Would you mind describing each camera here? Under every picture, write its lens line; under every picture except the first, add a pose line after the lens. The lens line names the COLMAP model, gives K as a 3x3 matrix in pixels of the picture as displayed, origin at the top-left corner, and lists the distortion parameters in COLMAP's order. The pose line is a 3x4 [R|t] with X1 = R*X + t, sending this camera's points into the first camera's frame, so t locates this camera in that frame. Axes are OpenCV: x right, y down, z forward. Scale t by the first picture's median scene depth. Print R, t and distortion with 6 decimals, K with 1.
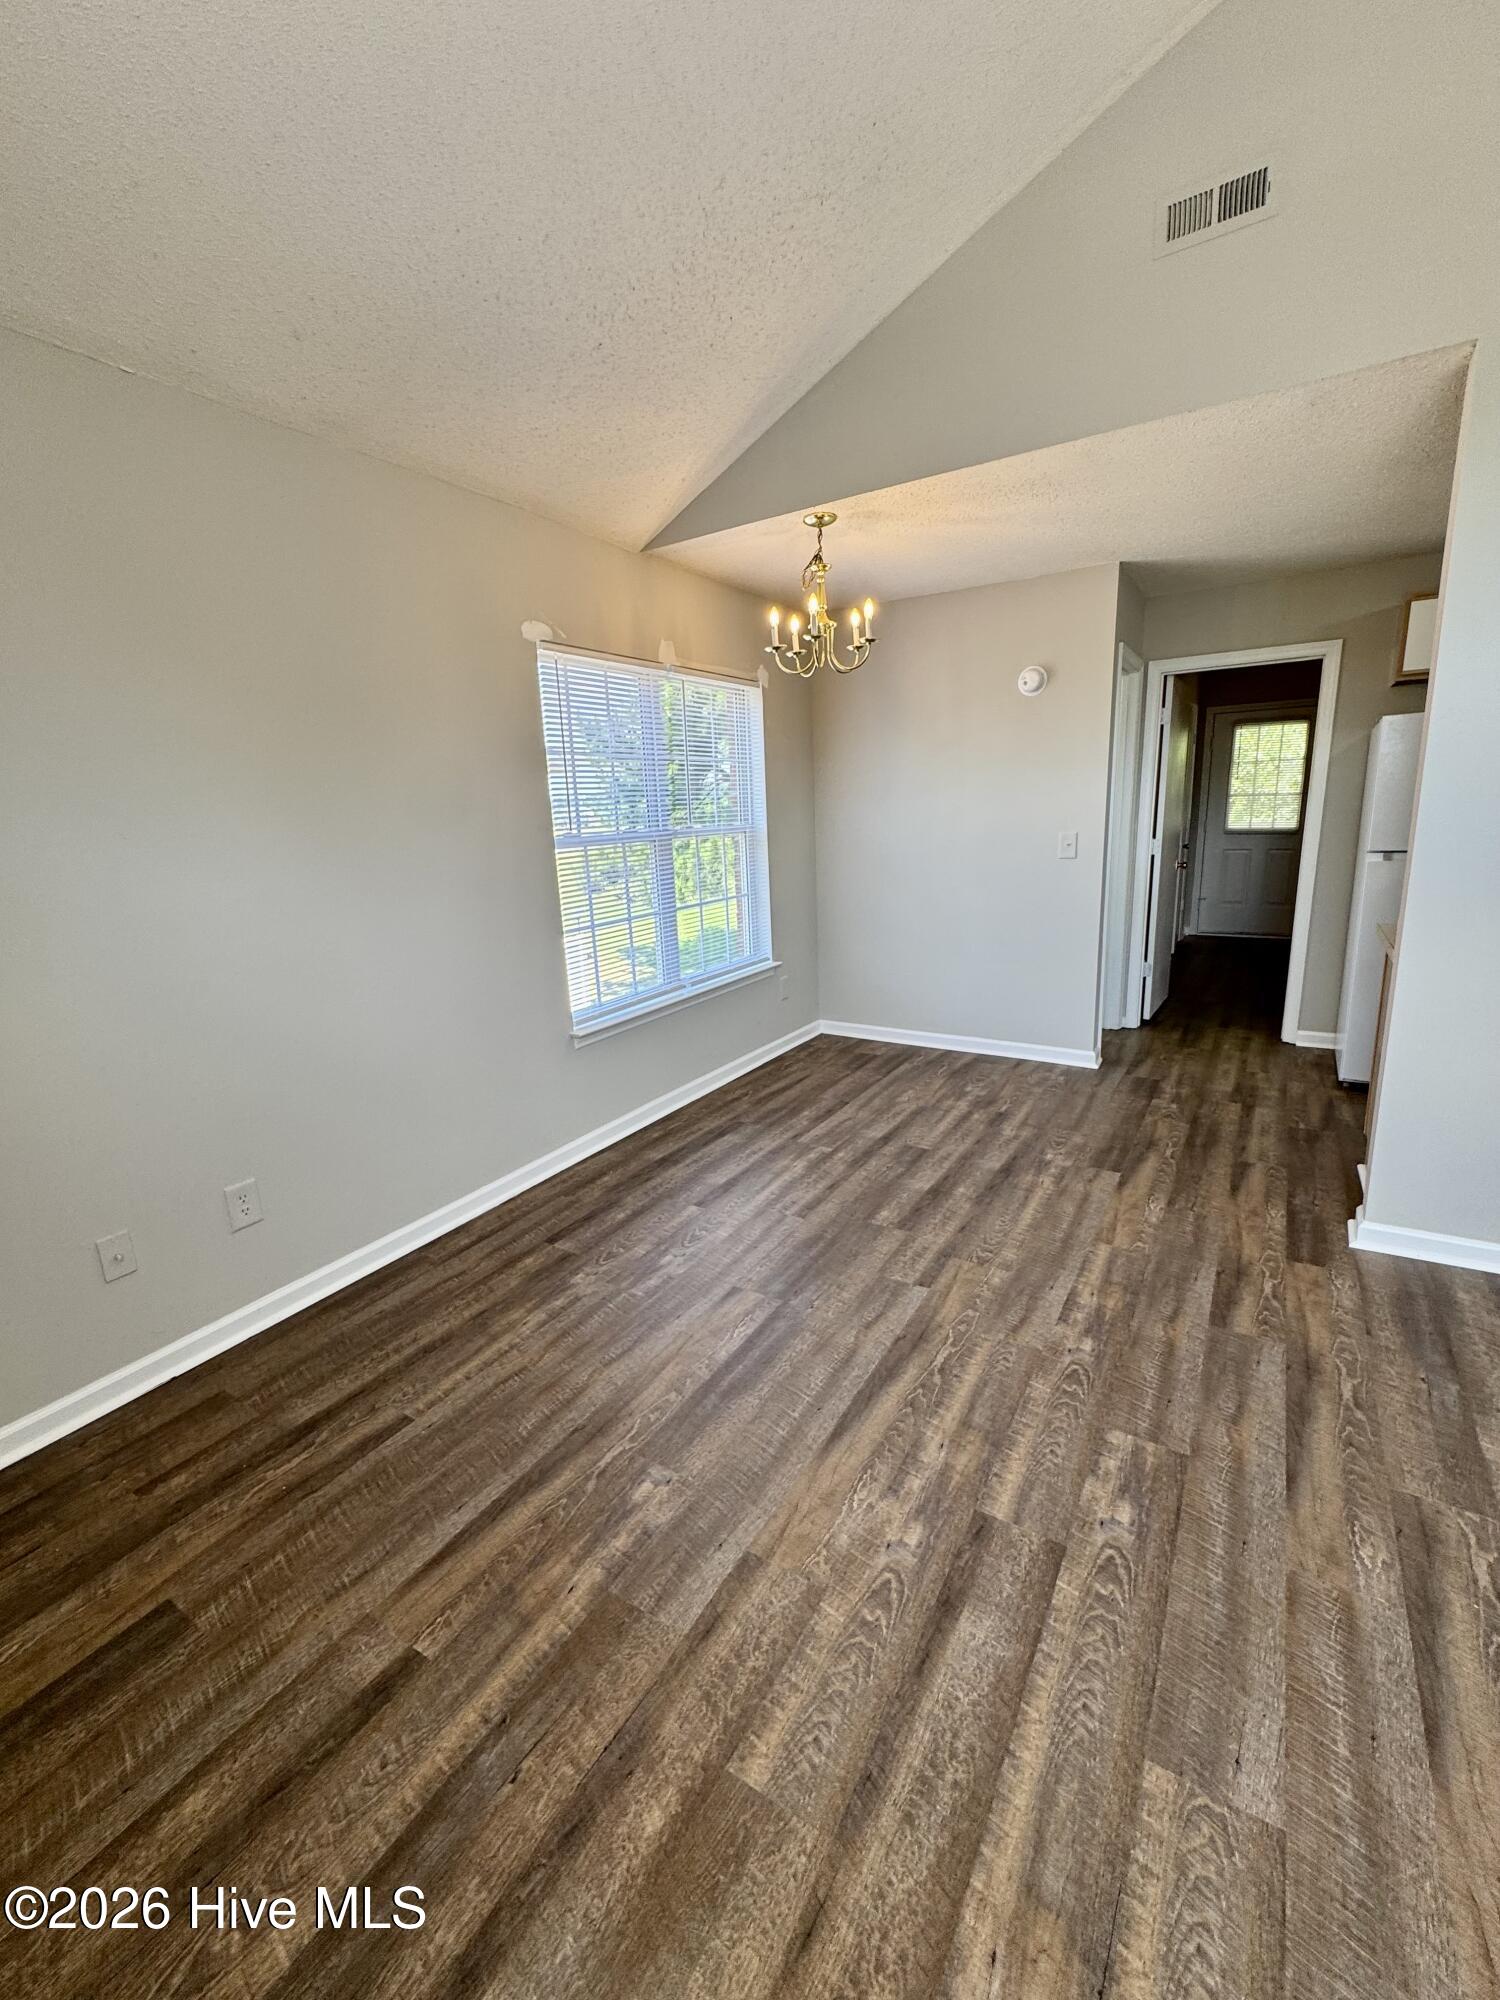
lens RADIAL K [[833.2, 0, 757.3], [0, 833.2, 998.4], [0, 0, 1]] dist [-0.001847, 0.000475]
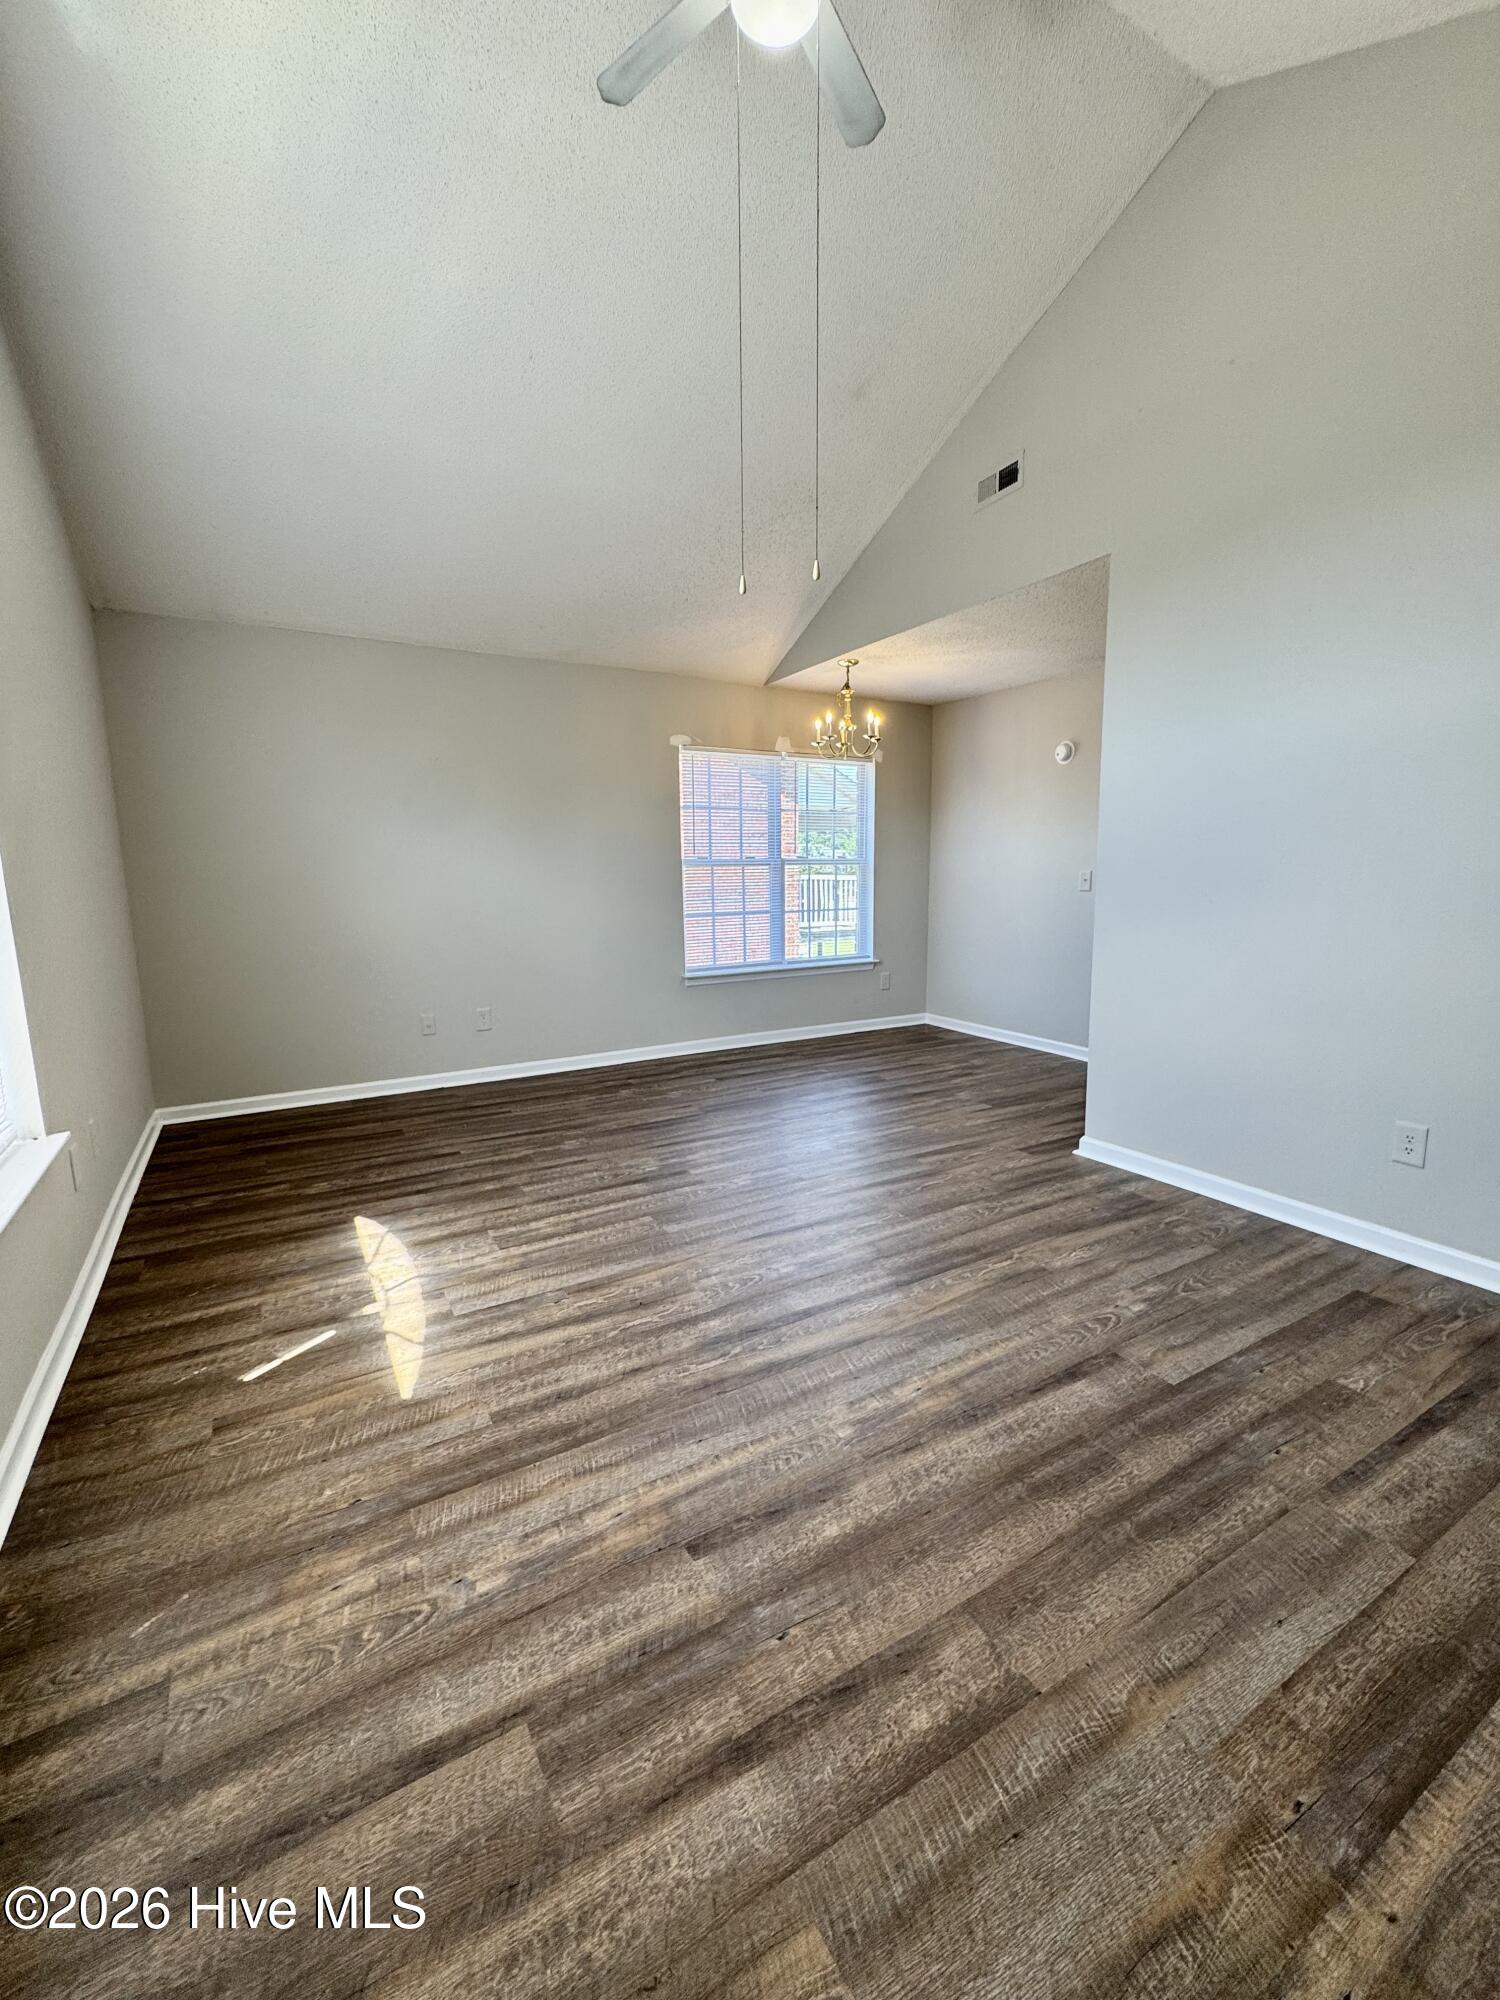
lens RADIAL K [[833.2, 0, 755.5], [0, 833.2, 998.0], [0, 0, 1]] dist [-0.001847, 0.000475]
pose [[0.884880, 0.102110, -0.454490, 1.049472], [-0.129466, 0.991148, -0.029387, 0.183922], [0.447466, 0.084845, 0.890267, -0.639713]]
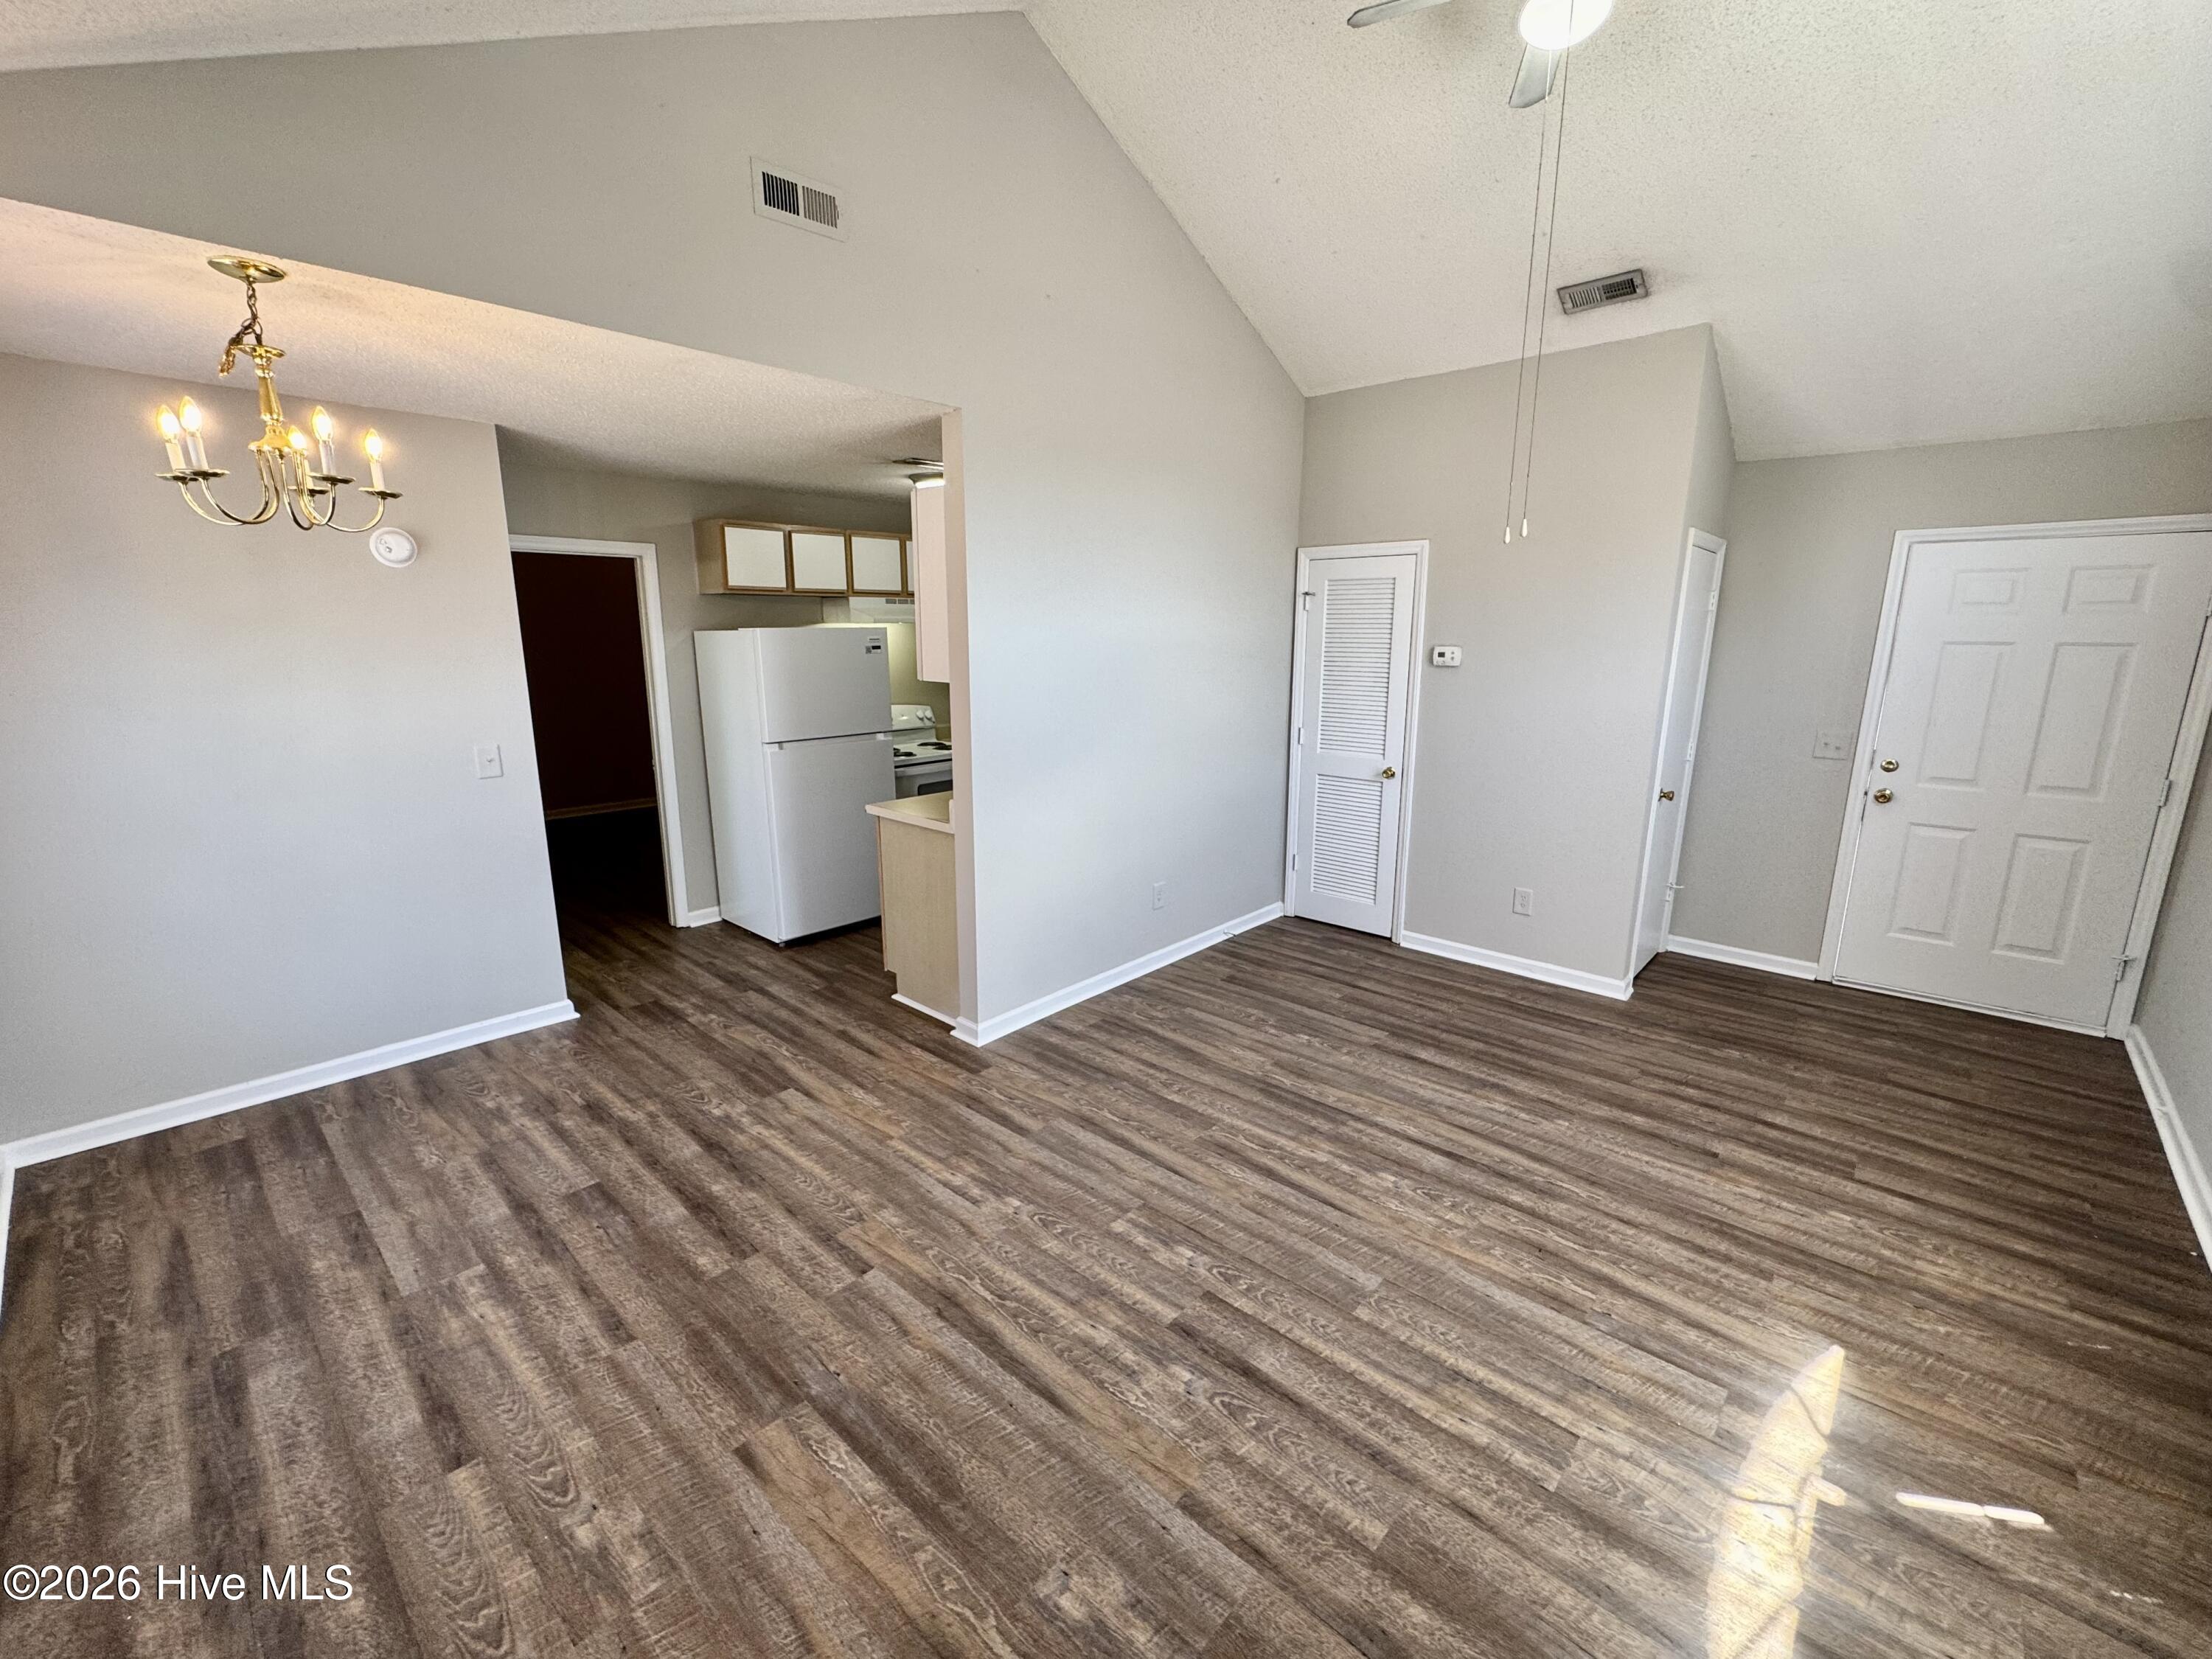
lens RADIAL K [[921.6, 0, 1106.2], [0, 921.6, 820.6], [0, 0, 1]] dist [-0.001847, 0.000475]
pose [[0.183779, -0.161196, 0.969660, -0.754000], [0.206800, 0.970725, 0.122178, -0.231332], [-0.960968, 0.178072, 0.211734, 0.531843]]
